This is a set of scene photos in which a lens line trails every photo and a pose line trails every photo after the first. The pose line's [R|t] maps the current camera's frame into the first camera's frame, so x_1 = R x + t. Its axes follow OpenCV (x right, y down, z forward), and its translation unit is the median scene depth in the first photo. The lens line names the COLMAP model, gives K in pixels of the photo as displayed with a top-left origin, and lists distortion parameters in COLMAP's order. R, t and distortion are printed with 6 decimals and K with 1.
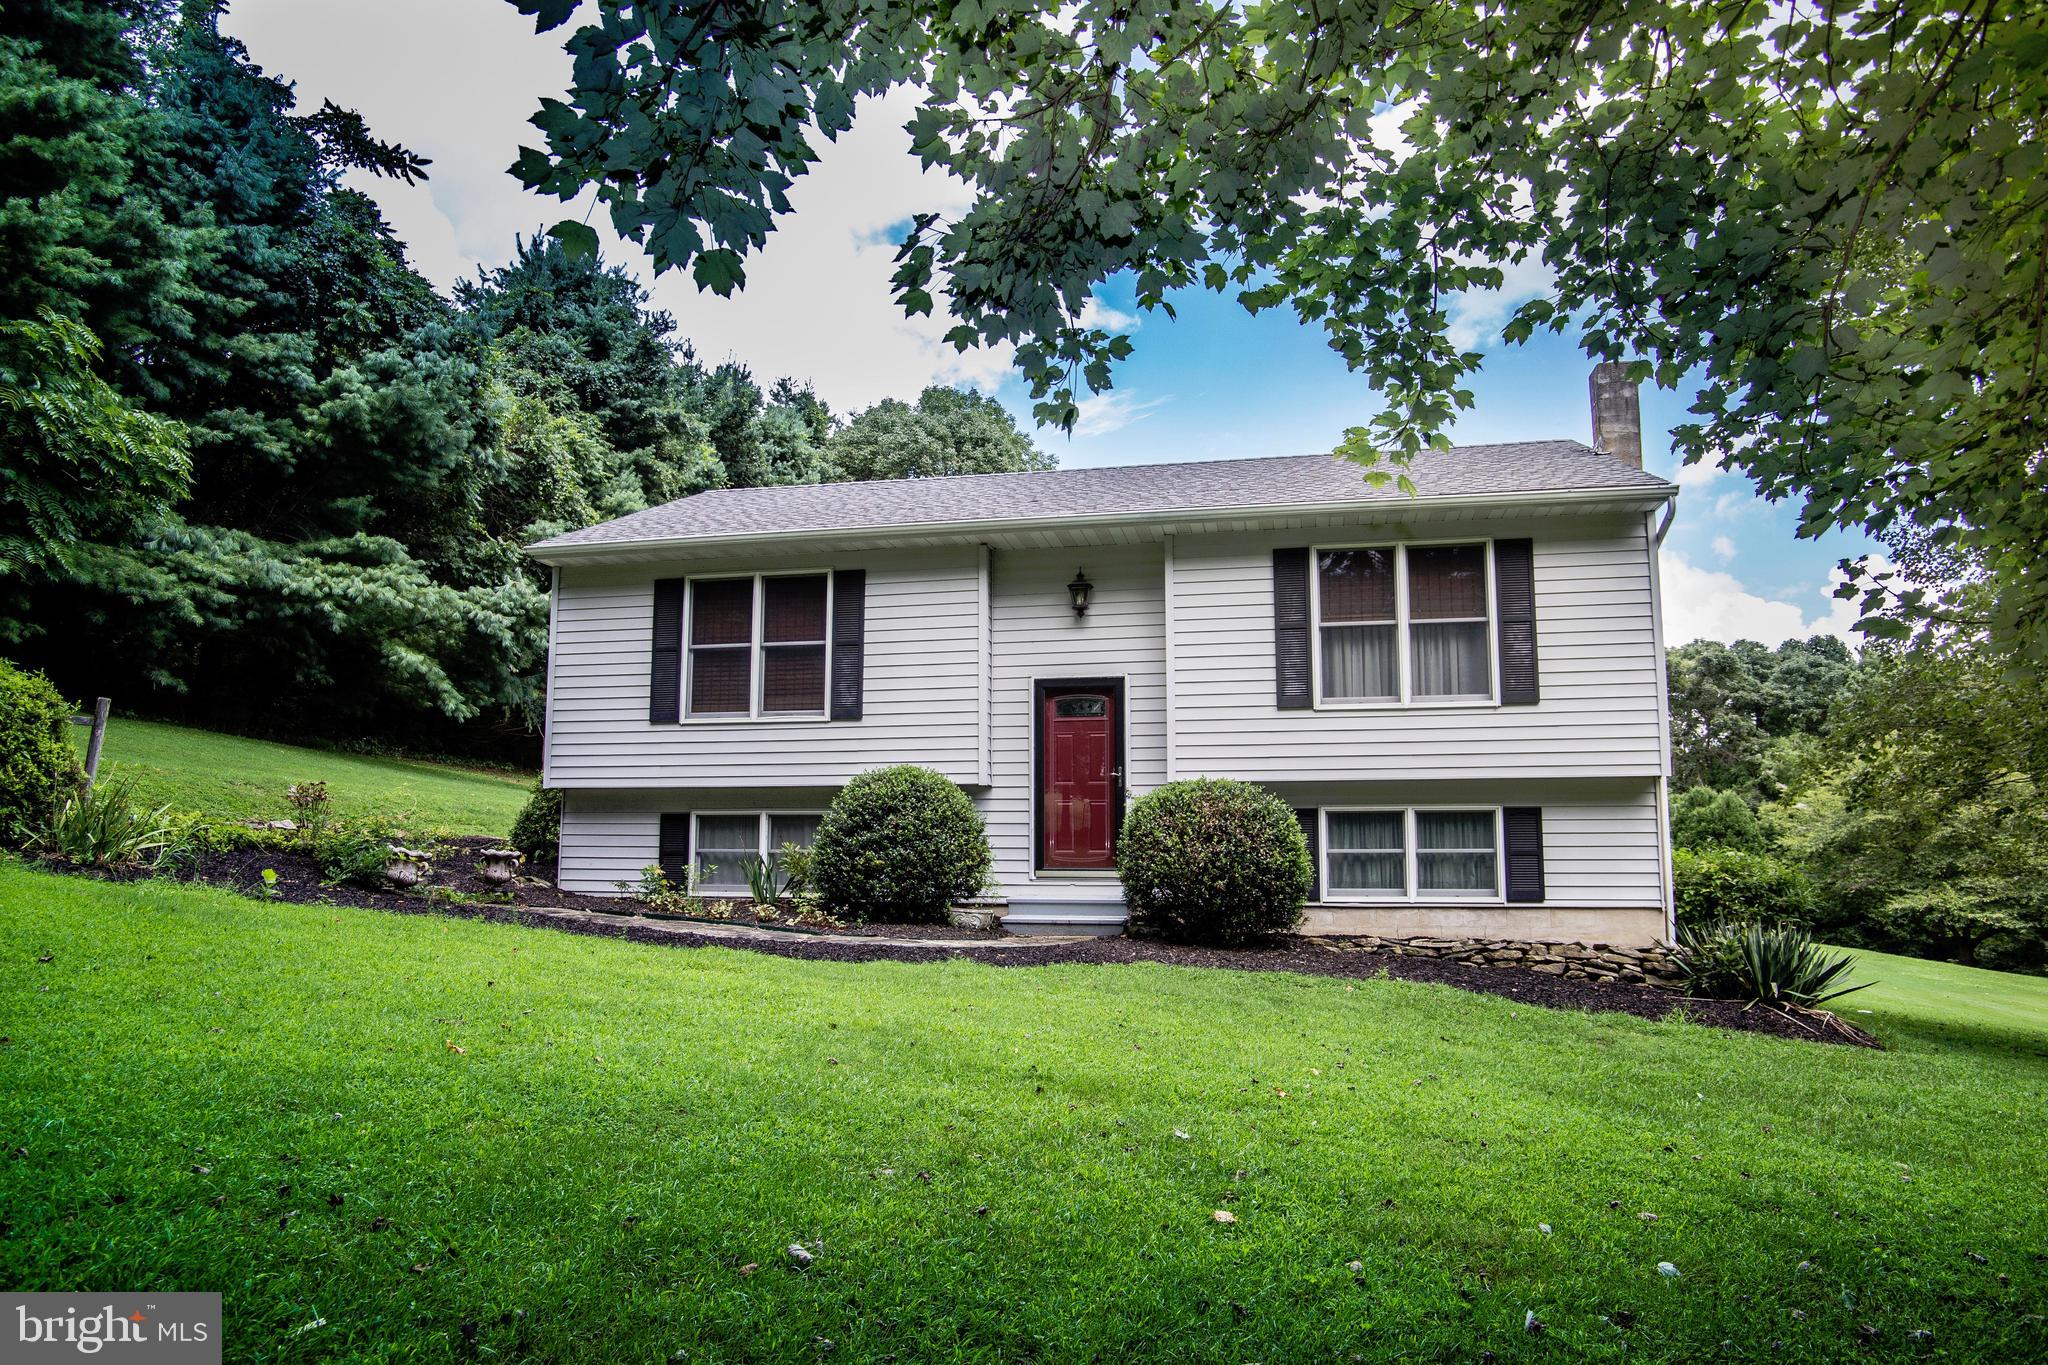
lens RADIAL K [[1245.3, 0, 1025.3], [0, 1245.3, 700.9], [0, 0, 1]] dist [-0.037802, 0.016112]
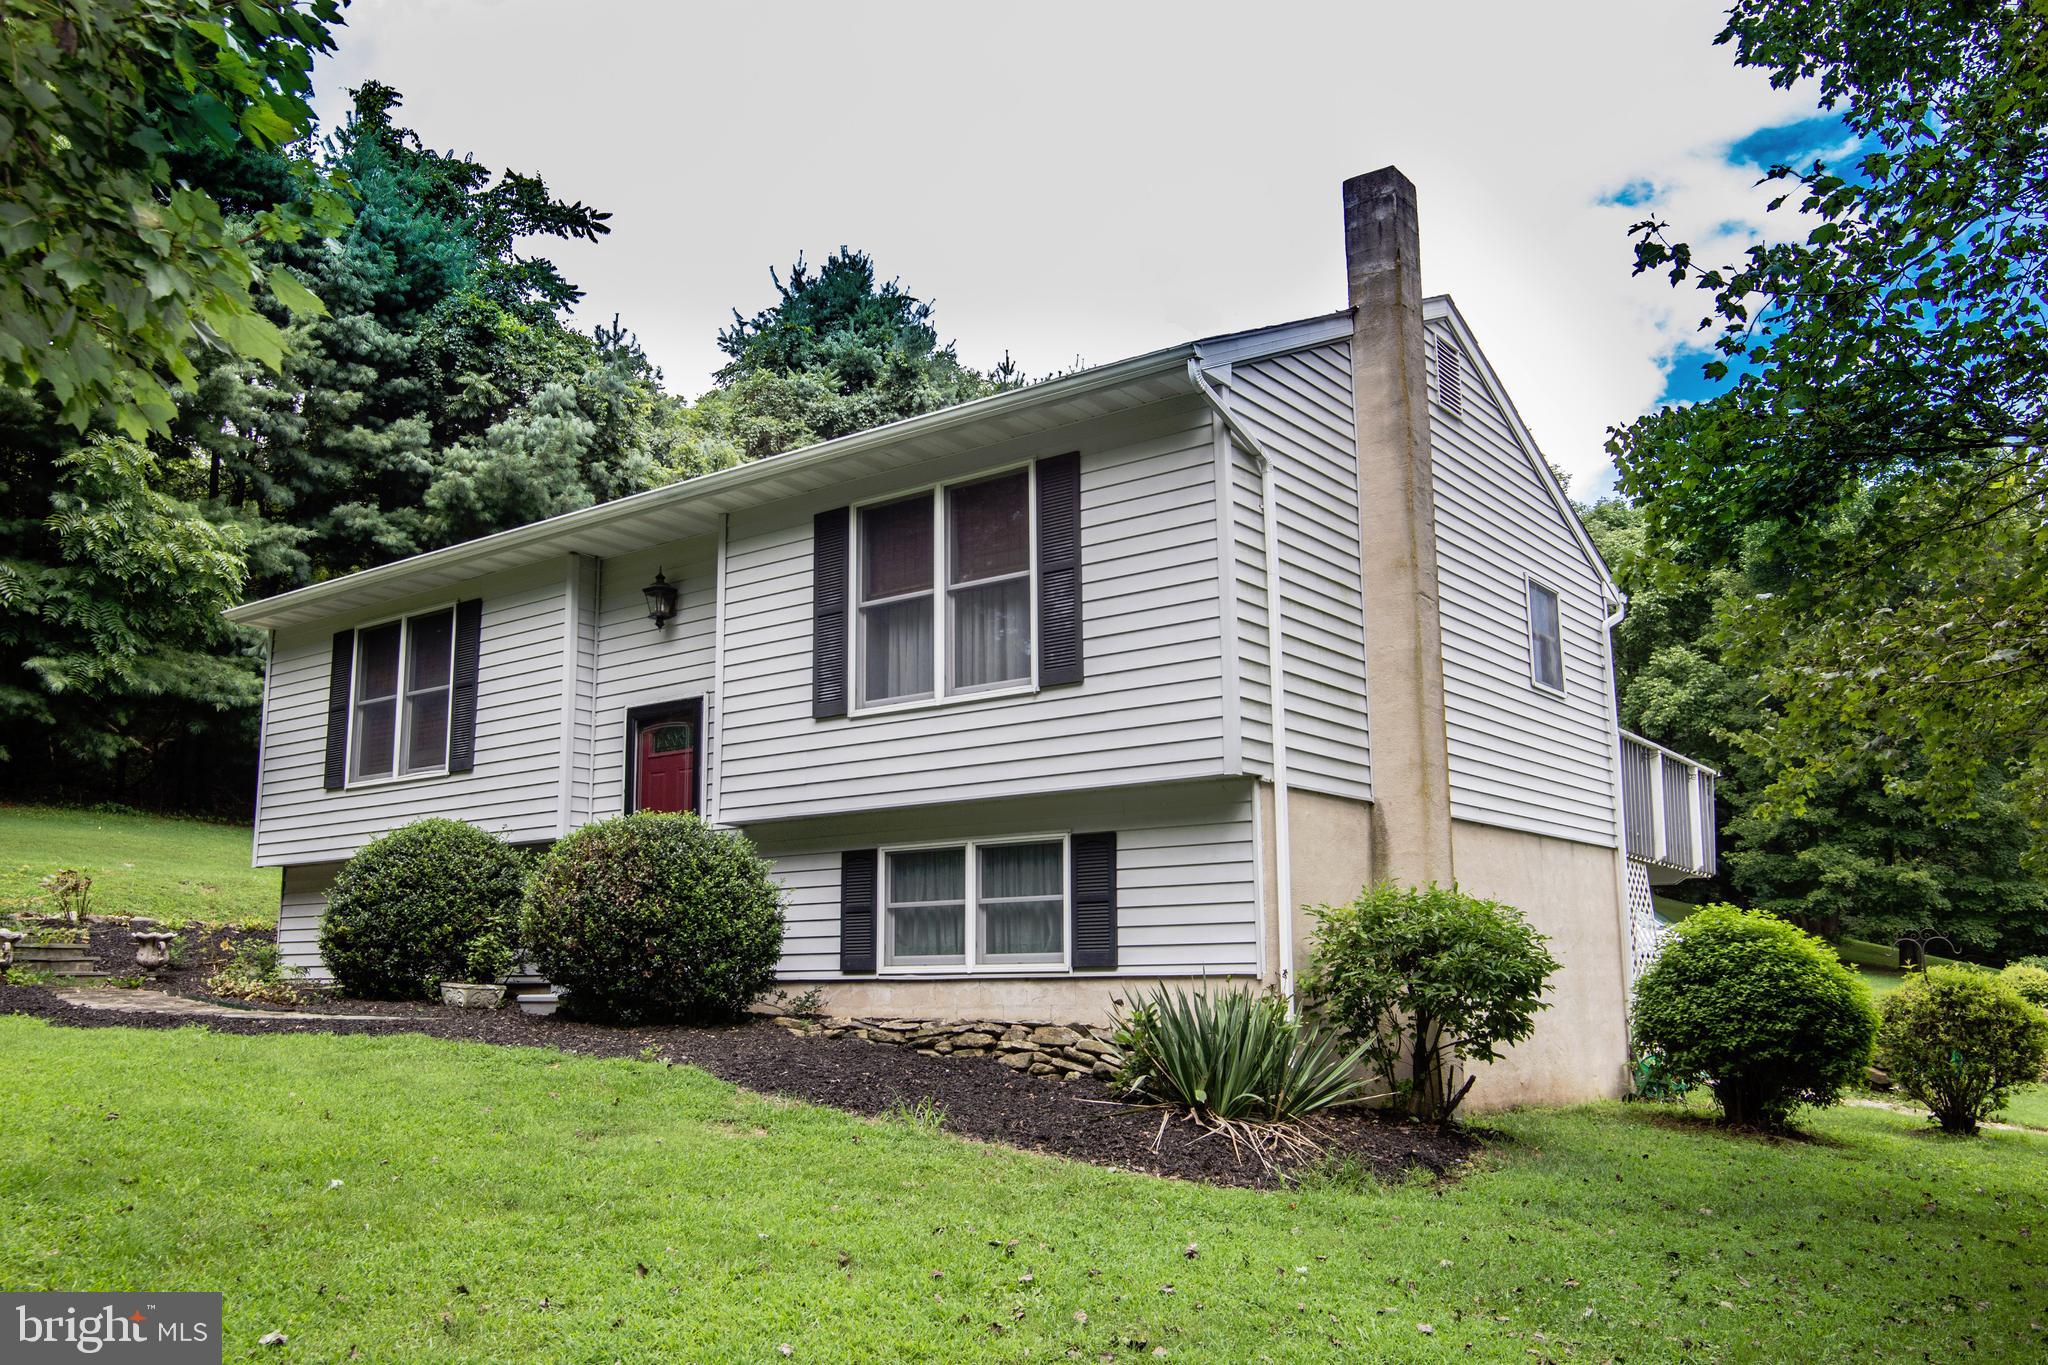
lens RADIAL K [[1595.3, 0, 1030.3], [0, 1595.3, 680.3], [0, 0, 1]] dist [-0.006992, -0.002404]
pose [[0.912176, -0.086290, -0.400610, 0.665690], [0.059841, 0.995148, -0.078096, 0.061516], [0.405405, 0.047265, 0.912915, 0.144219]]
